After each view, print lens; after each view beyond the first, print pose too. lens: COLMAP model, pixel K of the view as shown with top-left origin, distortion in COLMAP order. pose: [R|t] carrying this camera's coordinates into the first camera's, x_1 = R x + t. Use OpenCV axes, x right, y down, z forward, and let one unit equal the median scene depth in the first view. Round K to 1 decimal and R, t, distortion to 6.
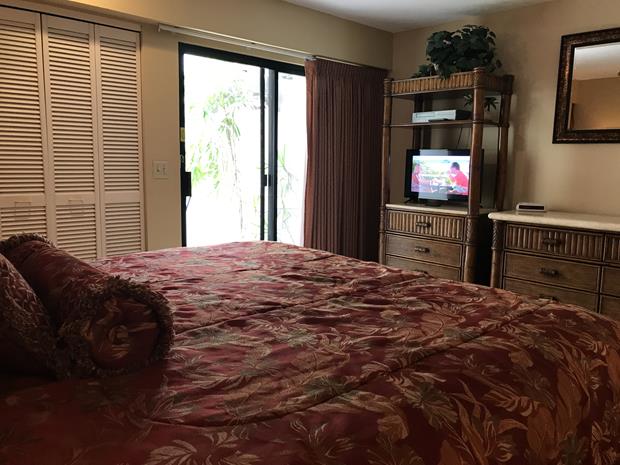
lens RADIAL K [[507.4, 0, 310.9], [0, 507.4, 232.2], [0, 0, 1]] dist [0.013362, -0.009153]
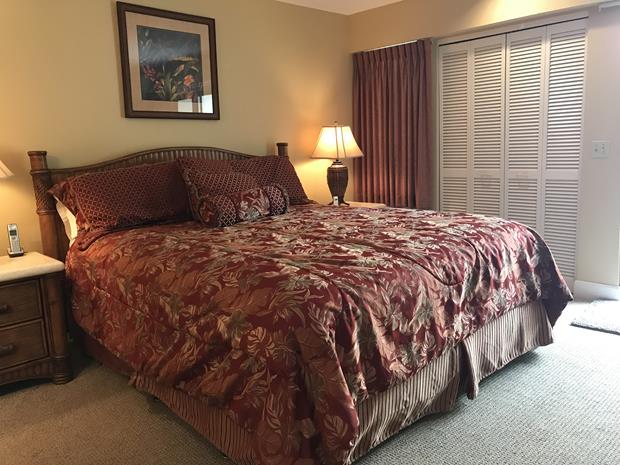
lens RADIAL K [[507.4, 0, 311.2], [0, 507.4, 231.1], [0, 0, 1]] dist [0.013362, -0.009153]
pose [[-0.001677, 0.147015, -0.989133, 0.817111], [-0.102492, 0.983900, 0.146411, -0.060311], [0.994732, 0.101623, 0.013418, 0.499231]]
